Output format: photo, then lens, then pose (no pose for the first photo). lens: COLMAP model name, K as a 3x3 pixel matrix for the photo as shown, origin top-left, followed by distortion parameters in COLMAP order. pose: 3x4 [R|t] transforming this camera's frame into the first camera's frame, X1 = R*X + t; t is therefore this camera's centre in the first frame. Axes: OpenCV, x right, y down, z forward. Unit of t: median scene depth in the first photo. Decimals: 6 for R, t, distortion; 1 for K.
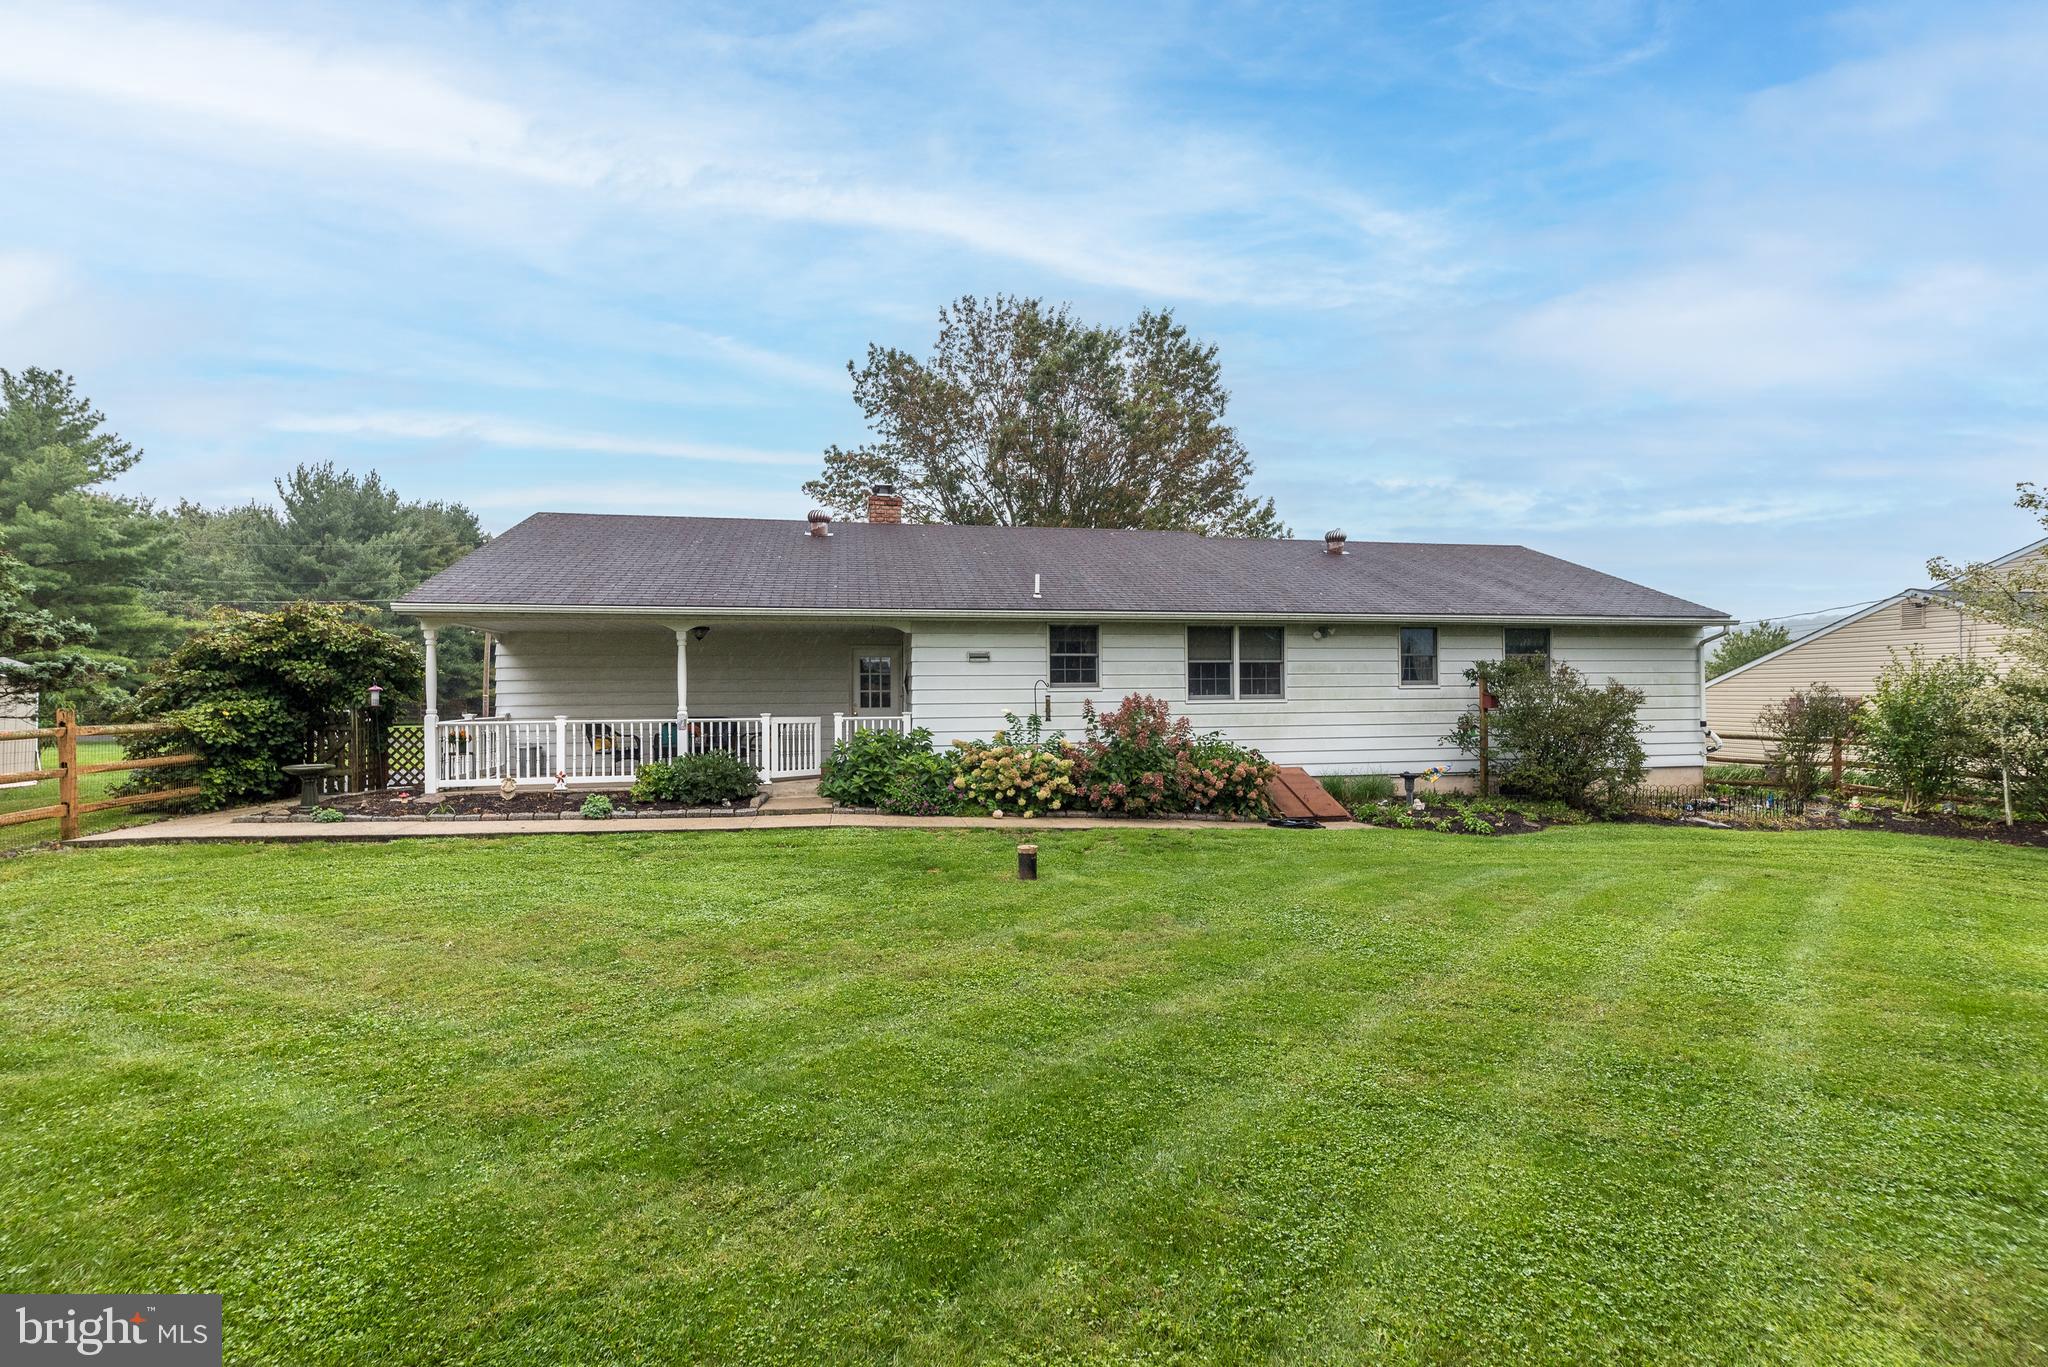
lens RADIAL K [[887.8, 0, 1024.0], [0, 887.8, 683.5], [0, 0, 1]] dist [0.003369, 0.000493]
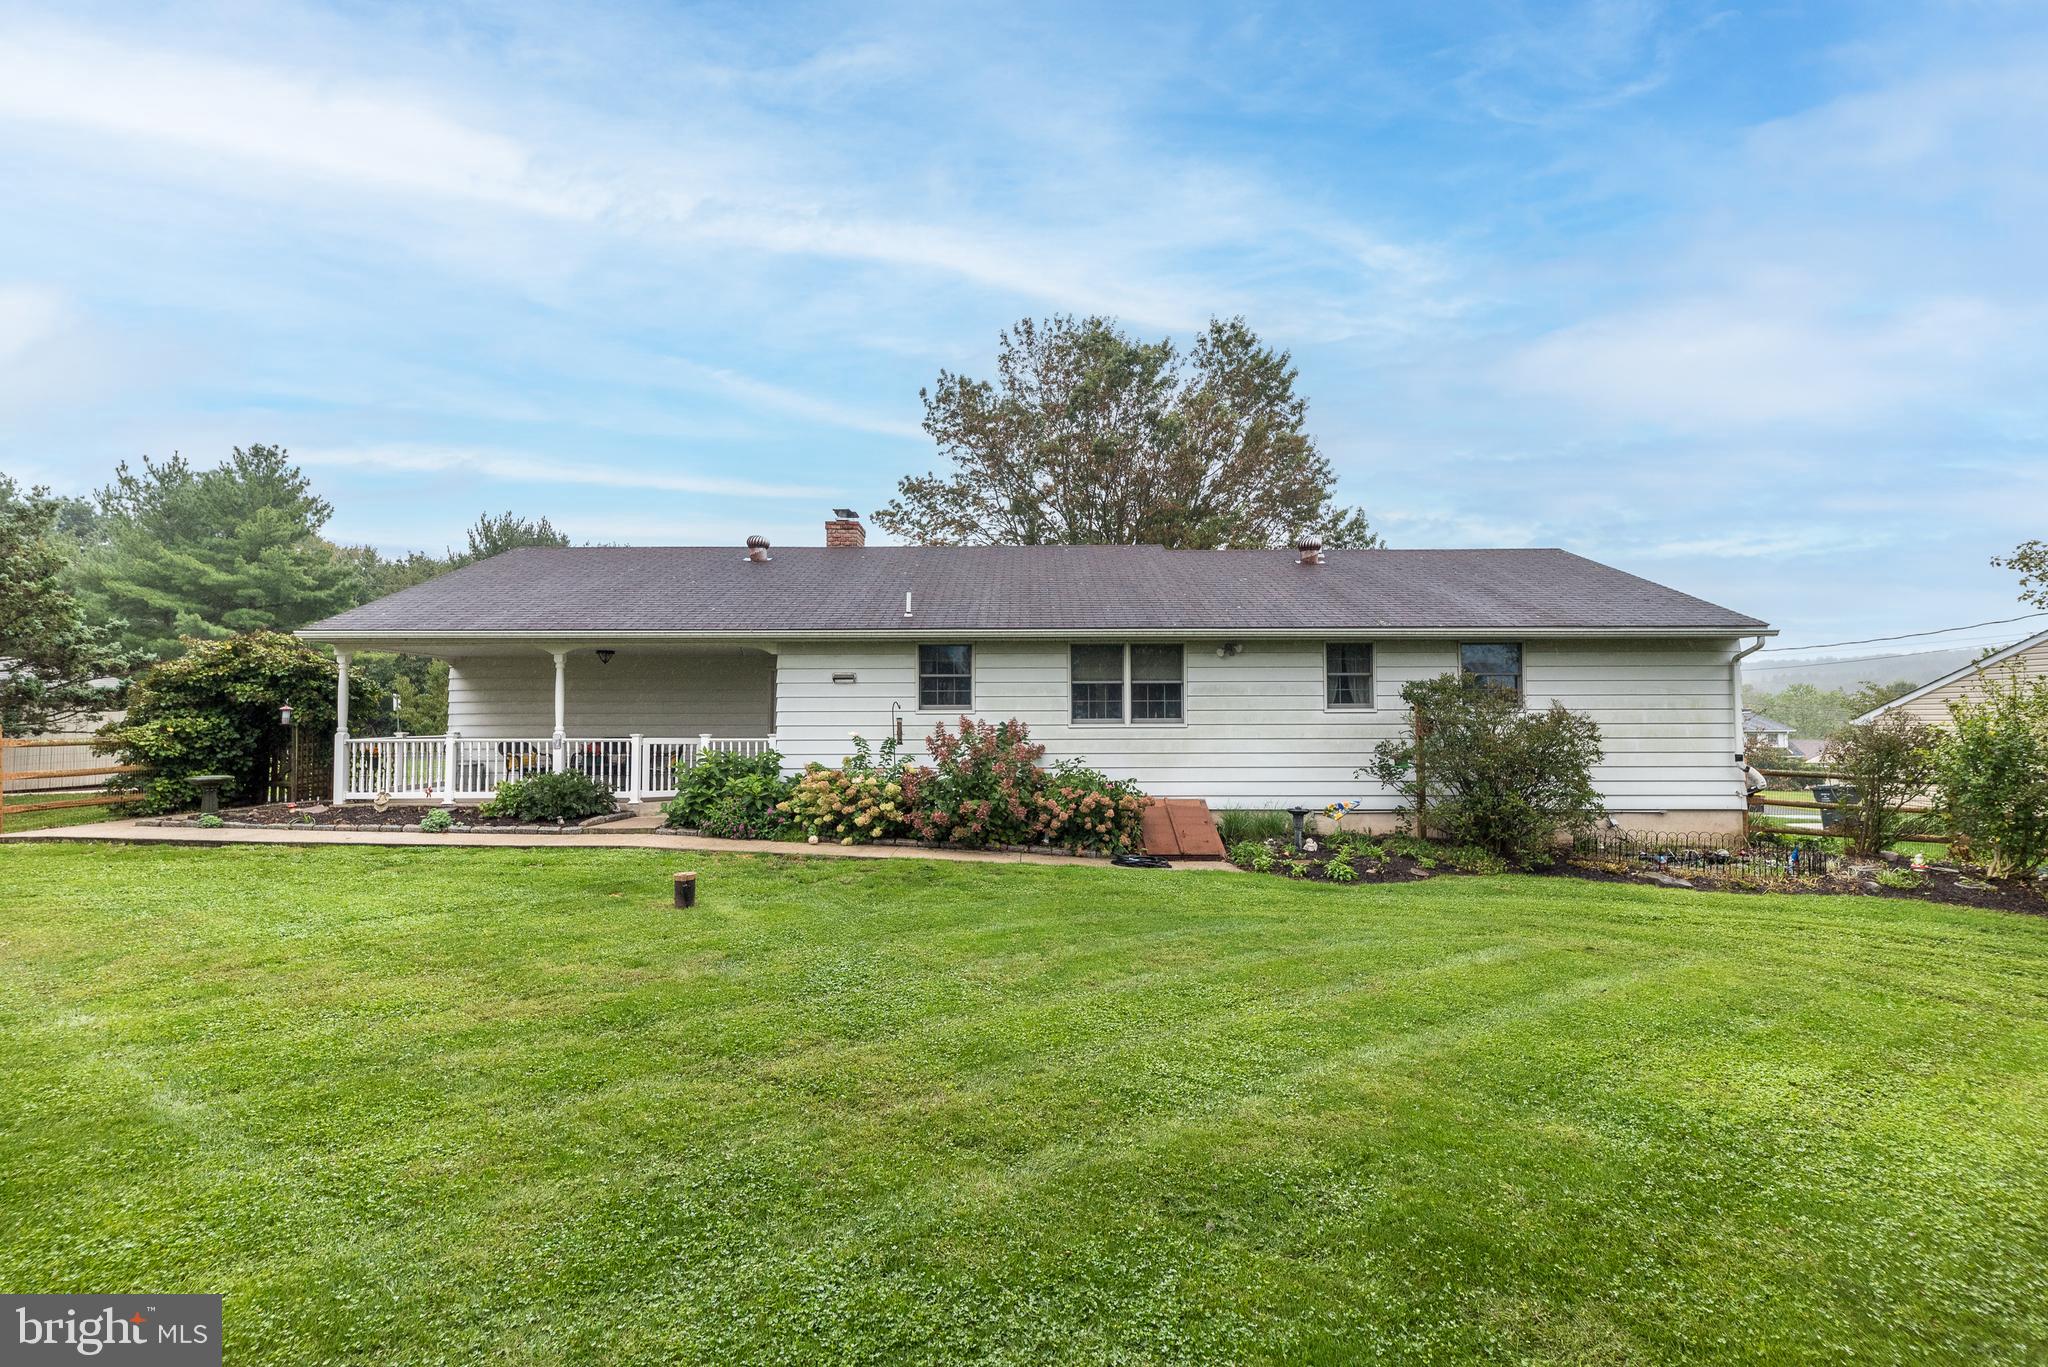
lens RADIAL K [[886.1, 0, 1020.3], [0, 886.1, 696.0], [0, 0, 1]] dist [0.004162, 0.000257]
pose [[0.979302, -0.000165, -0.202404, 0.331885], [-0.002897, 0.999886, -0.014834, 0.003518], [0.202384, 0.015114, 0.979190, 0.084913]]
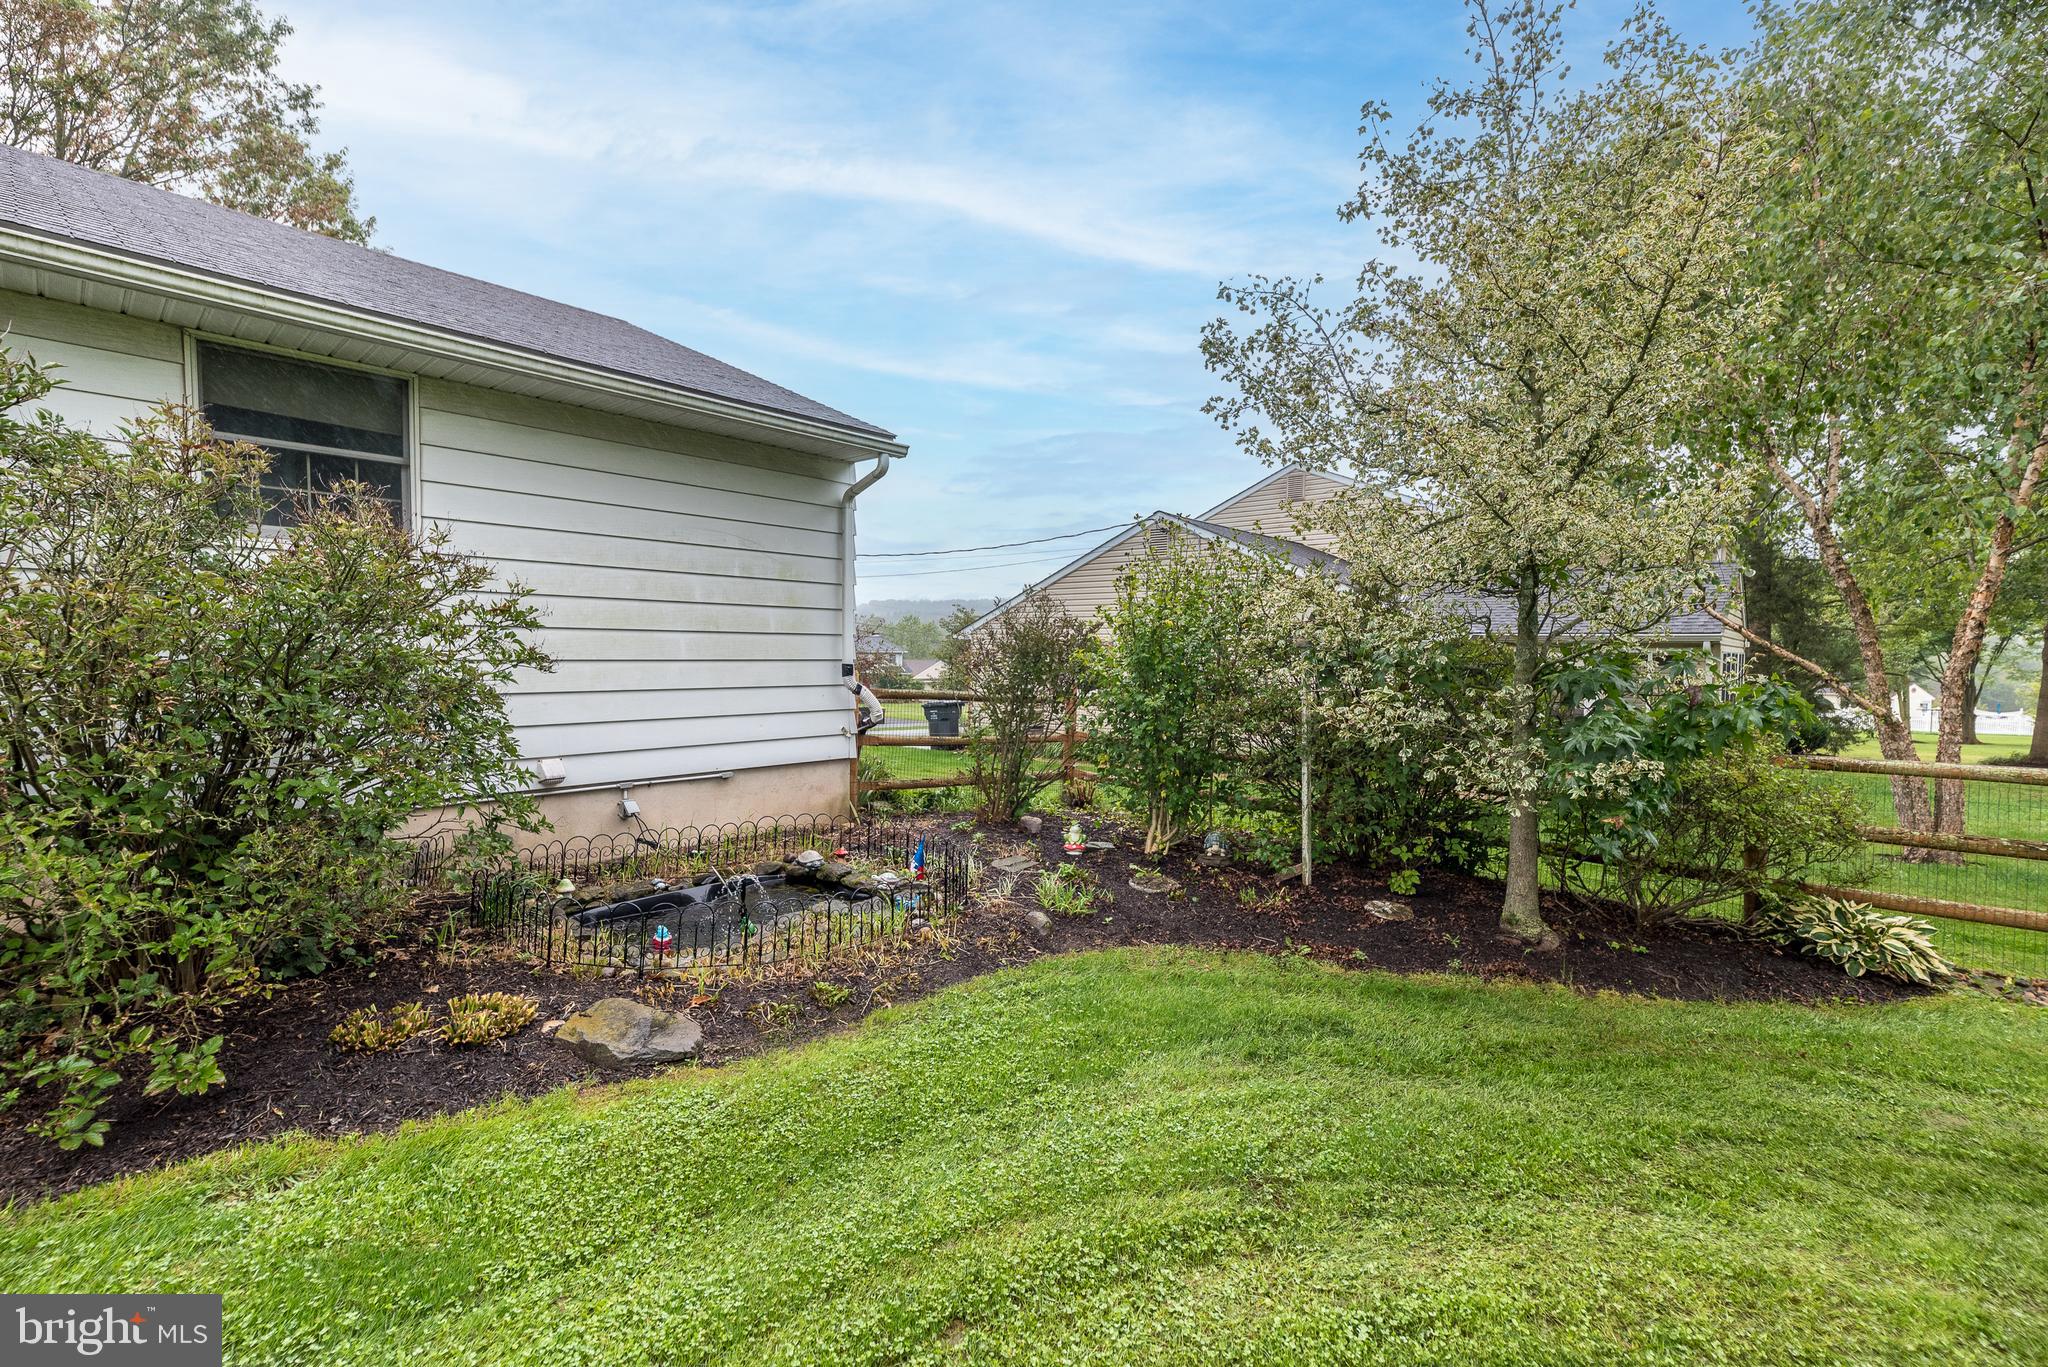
lens RADIAL K [[886.1, 0, 1020.3], [0, 886.1, 696.0], [0, 0, 1]] dist [0.004162, 0.000257]
pose [[0.801220, -0.011668, 0.598256, 0.646814], [-0.029768, 0.997795, 0.059326, 0.033362], [-0.597629, -0.065342, 0.799106, 0.664028]]
